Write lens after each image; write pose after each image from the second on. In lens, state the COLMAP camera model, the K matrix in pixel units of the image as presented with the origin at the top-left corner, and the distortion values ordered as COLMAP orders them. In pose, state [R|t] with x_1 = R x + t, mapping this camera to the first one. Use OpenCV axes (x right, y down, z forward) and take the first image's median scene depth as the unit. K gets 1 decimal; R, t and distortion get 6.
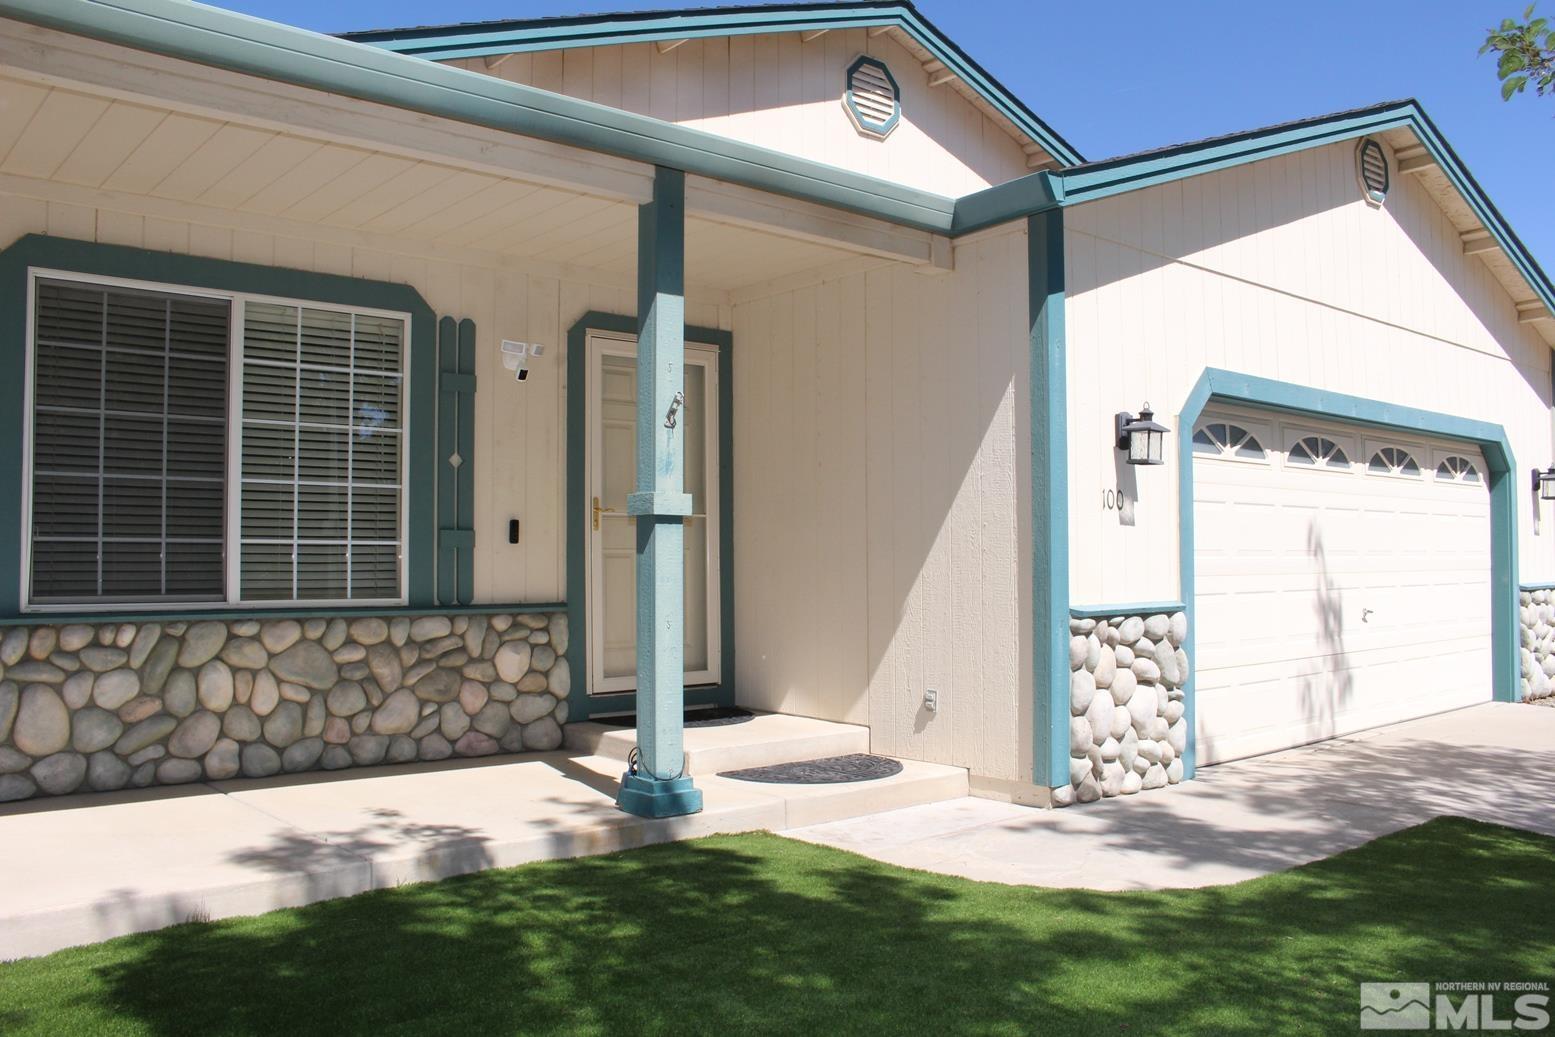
lens RADIAL K [[1302.1, 0, 777.5], [0, 1302.1, 518.5], [0, 0, 1]] dist [-0.093962, 0.012008]
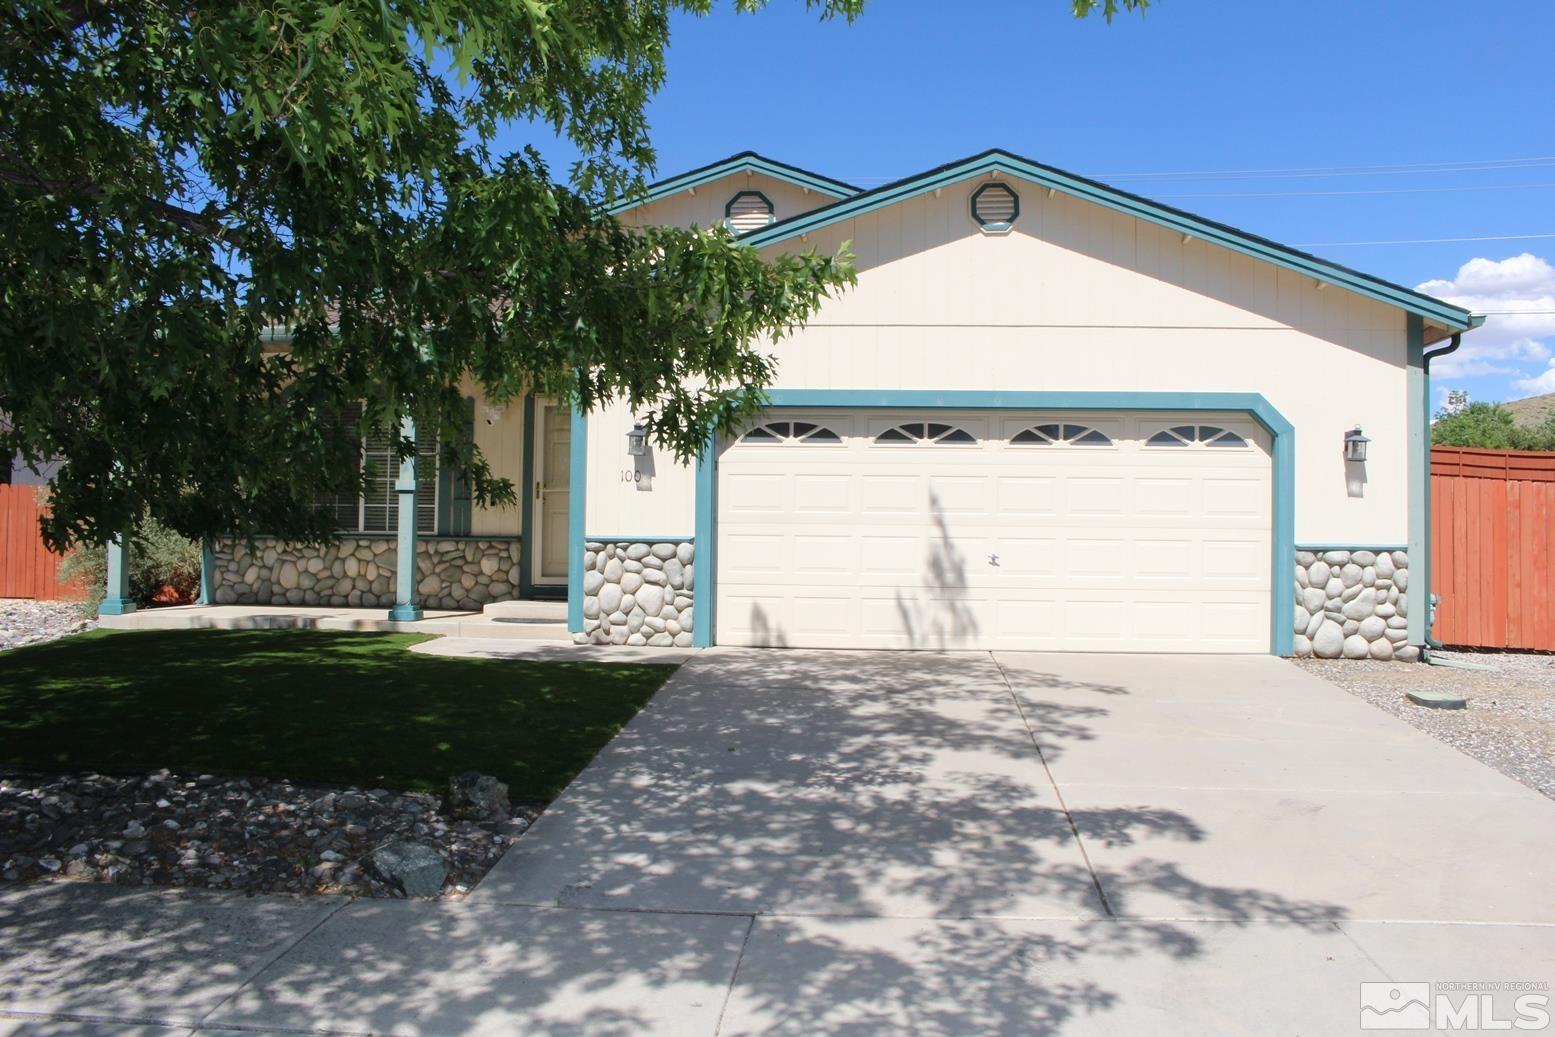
lens RADIAL K [[1302.1, 0, 777.5], [0, 1302.1, 518.5], [0, 0, 1]] dist [-0.093962, 0.012008]
pose [[0.685882, -0.003964, -0.727702, 1.667013], [0.011150, 0.999925, 0.005062, 0.035504], [0.727627, -0.011586, 0.685875, -0.055929]]
